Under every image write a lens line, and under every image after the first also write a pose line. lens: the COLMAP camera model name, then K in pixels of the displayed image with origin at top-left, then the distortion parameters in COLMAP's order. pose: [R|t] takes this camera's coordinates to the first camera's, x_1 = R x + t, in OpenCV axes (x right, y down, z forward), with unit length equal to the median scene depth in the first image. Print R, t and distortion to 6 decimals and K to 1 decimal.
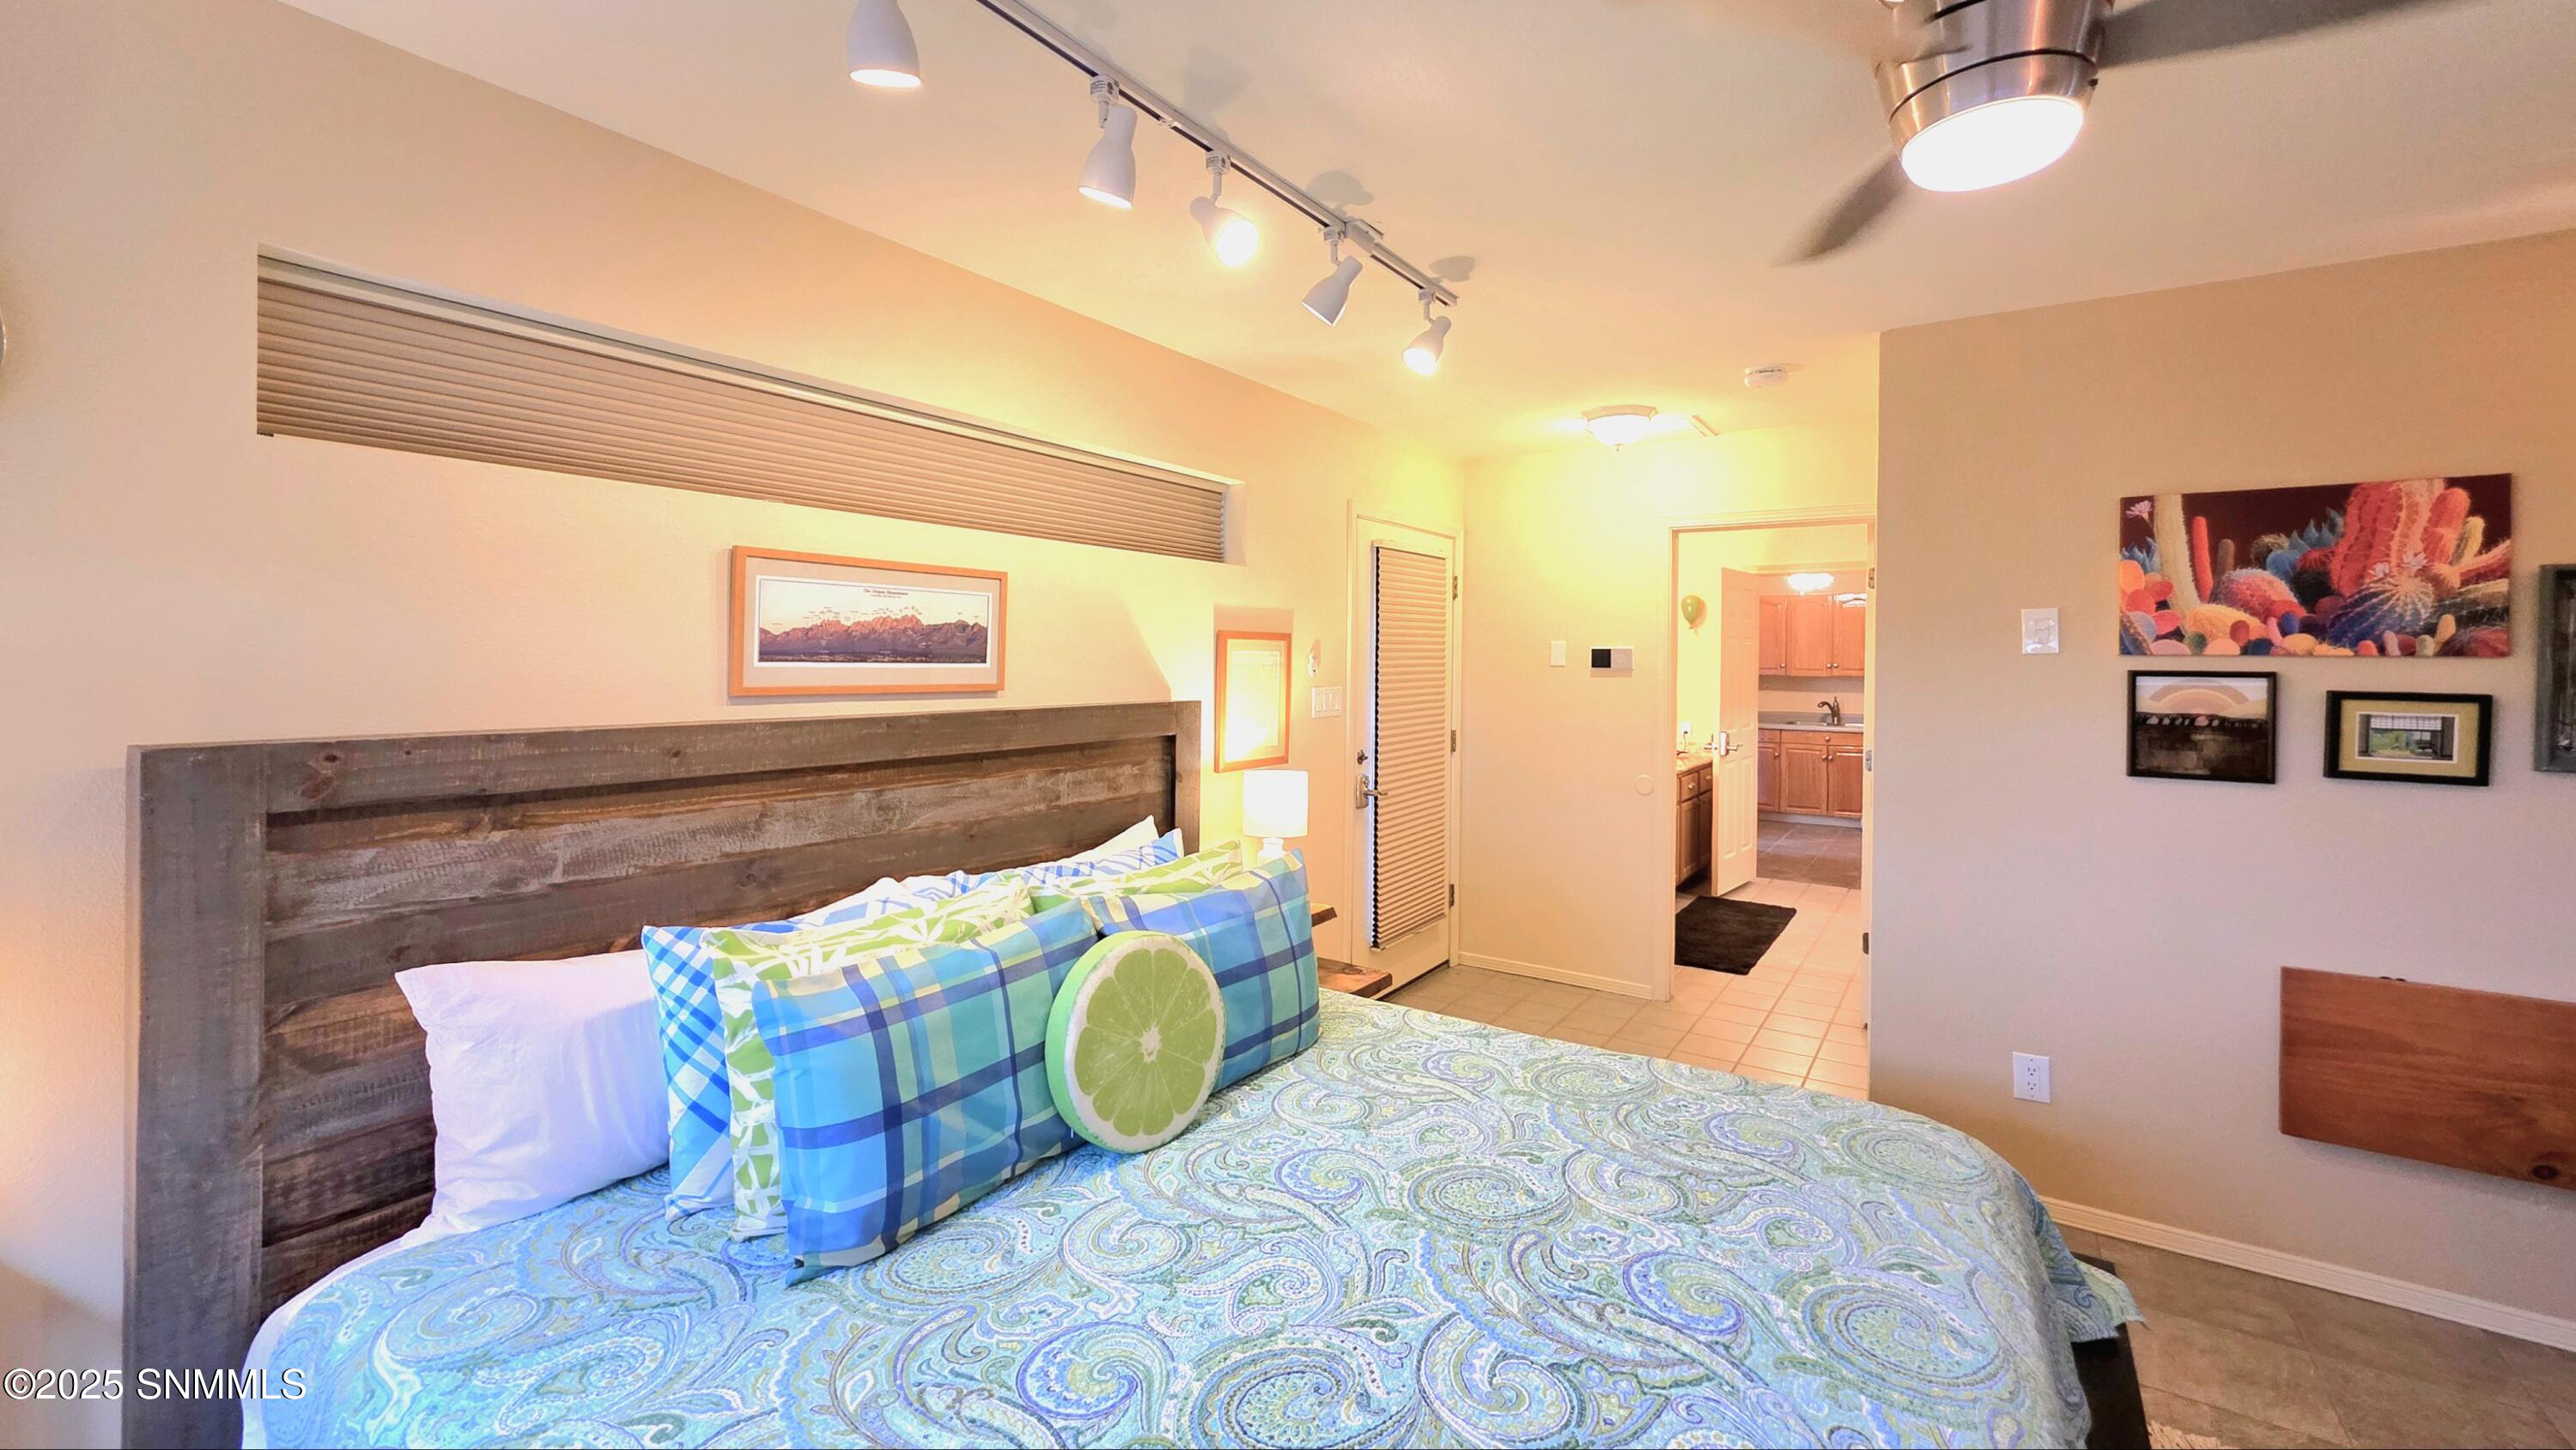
lens RADIAL K [[1039.5, 0, 1278.7], [0, 1039.5, 722.0], [0, 0, 1]] dist [0.001052, 0.000018]
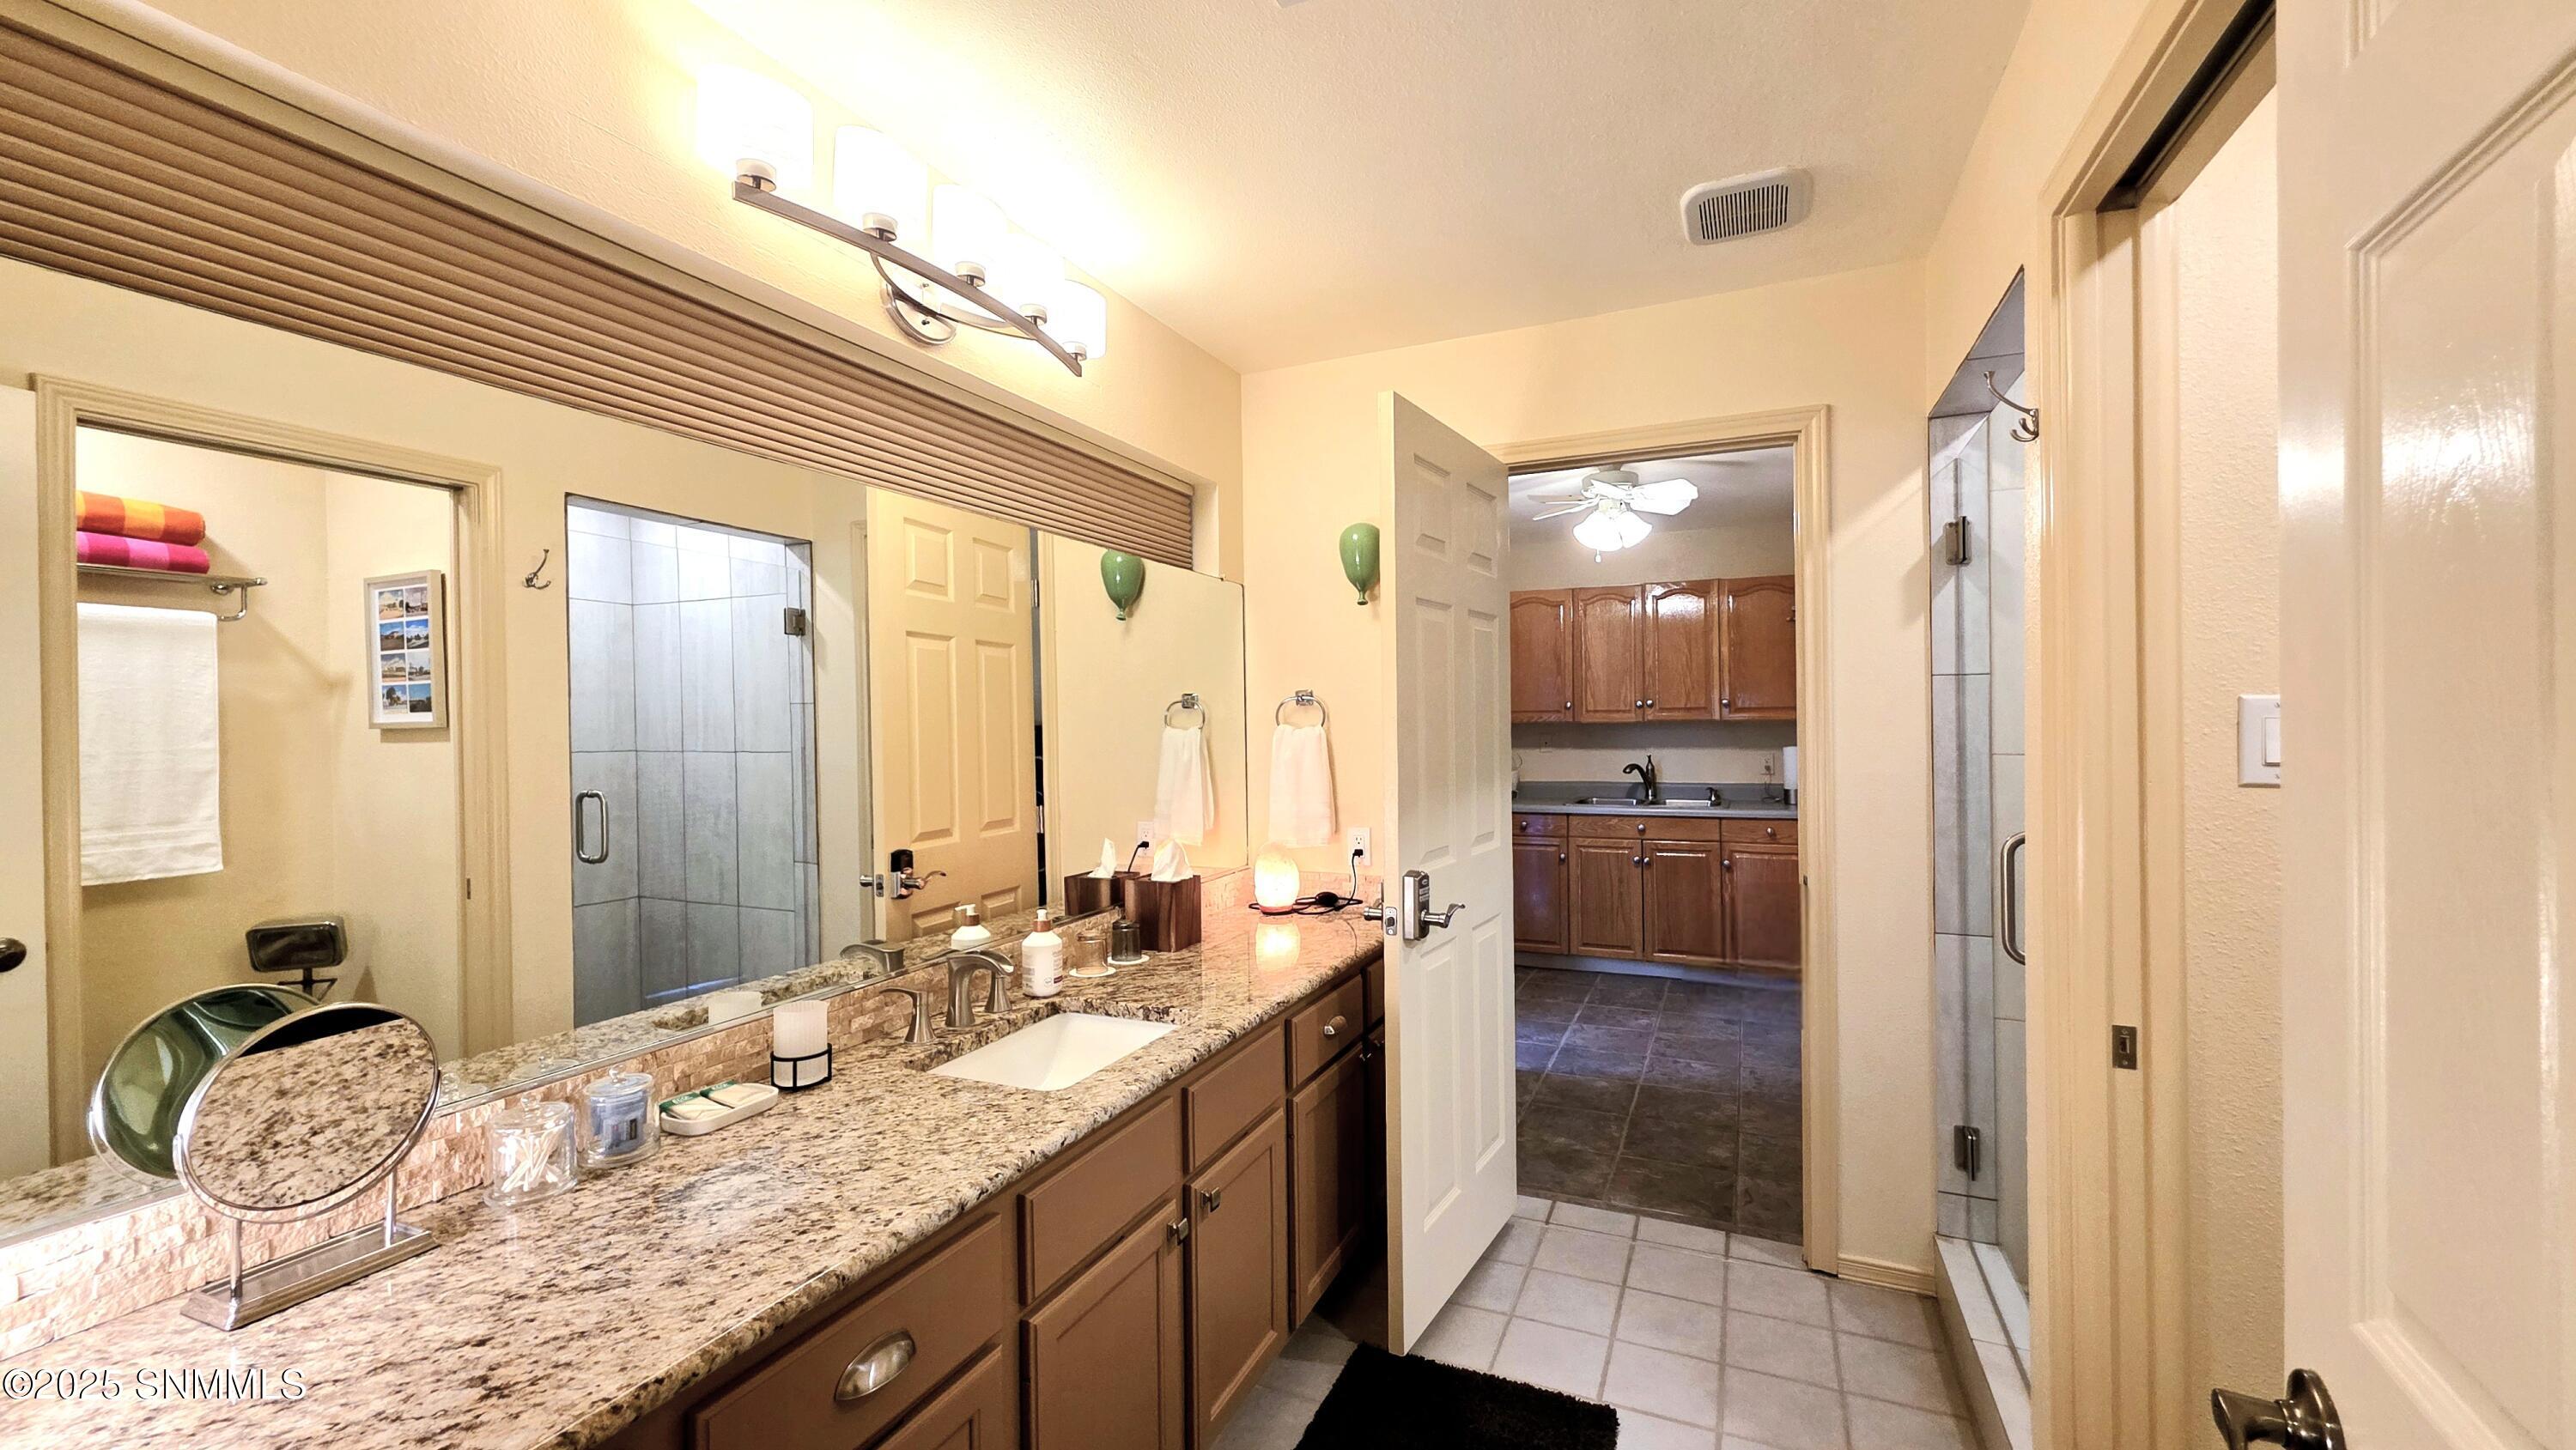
lens RADIAL K [[1039.5, 0, 1291.4], [0, 1039.5, 724.6], [0, 0, 1]] dist [0.001052, 0.000018]
pose [[0.983012, -0.013124, 0.183072, 0.225465], [0.023117, 0.998350, -0.052558, -0.015738], [-0.182080, 0.055897, 0.981694, 0.453806]]
